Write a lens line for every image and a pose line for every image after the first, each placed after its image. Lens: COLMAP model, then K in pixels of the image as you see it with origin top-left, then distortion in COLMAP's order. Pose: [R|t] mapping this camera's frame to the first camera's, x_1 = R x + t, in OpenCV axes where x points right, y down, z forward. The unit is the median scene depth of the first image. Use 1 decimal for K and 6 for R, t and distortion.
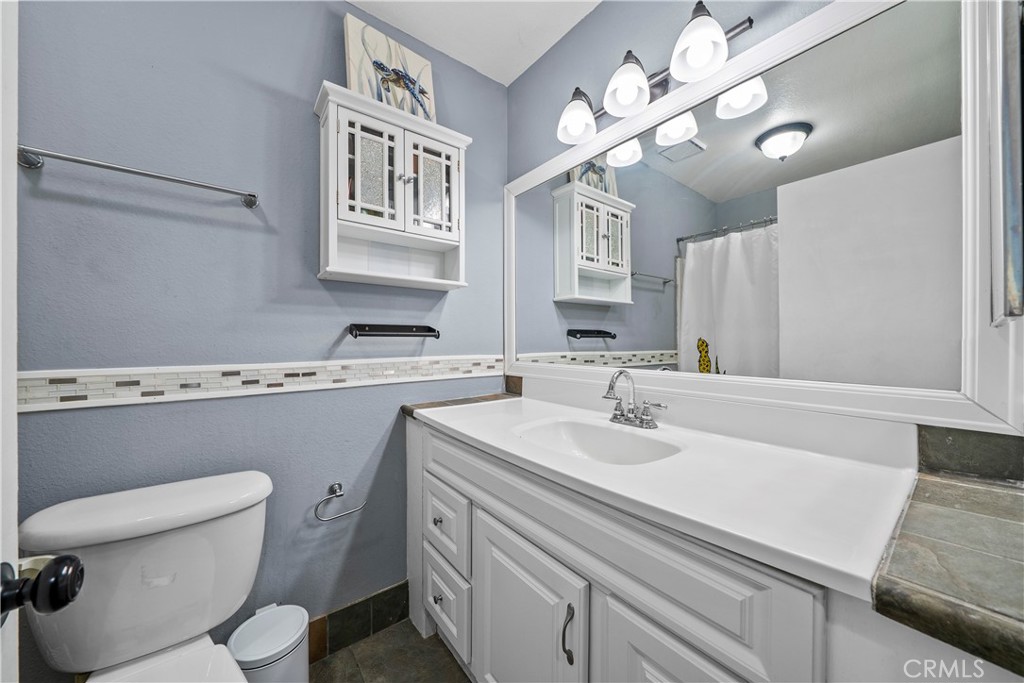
lens RADIAL K [[361.4, 0, 508.6], [0, 361.4, 339.4], [0, 0, 1]] dist [-0.004316, -0.000019]
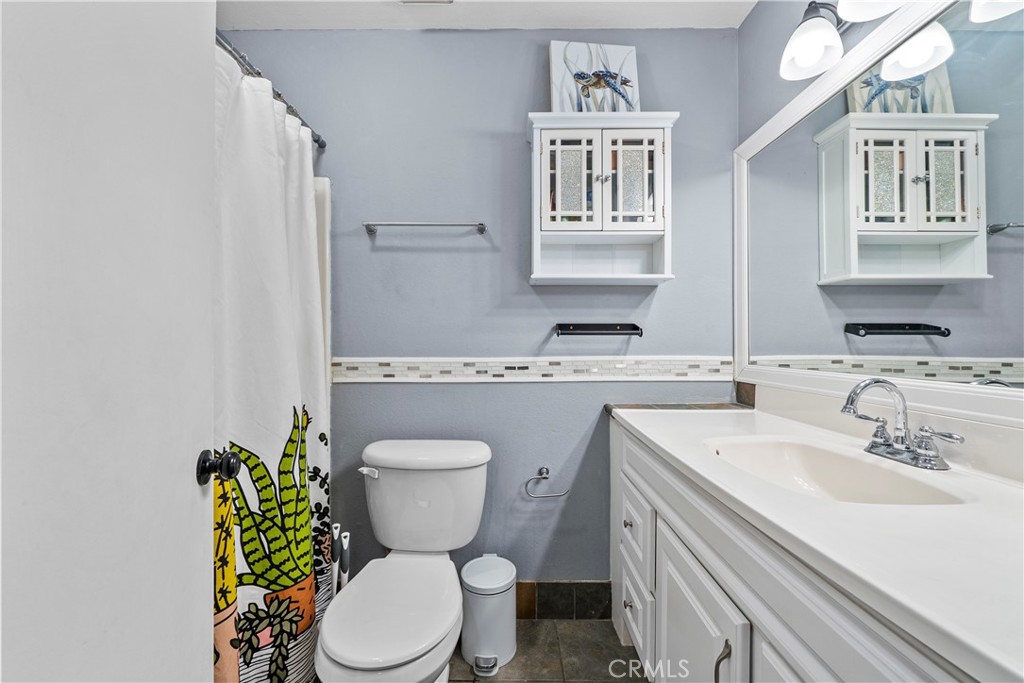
lens RADIAL K [[405.3, 0, 511.9], [0, 405.3, 339.6], [0, 0, 1]] dist [0.000342, -0.000118]
pose [[0.790219, -0.003614, -0.612813, 0.207125], [0.001548, 0.999991, -0.003902, 0.009615], [0.612822, 0.002135, 0.790218, -0.049194]]
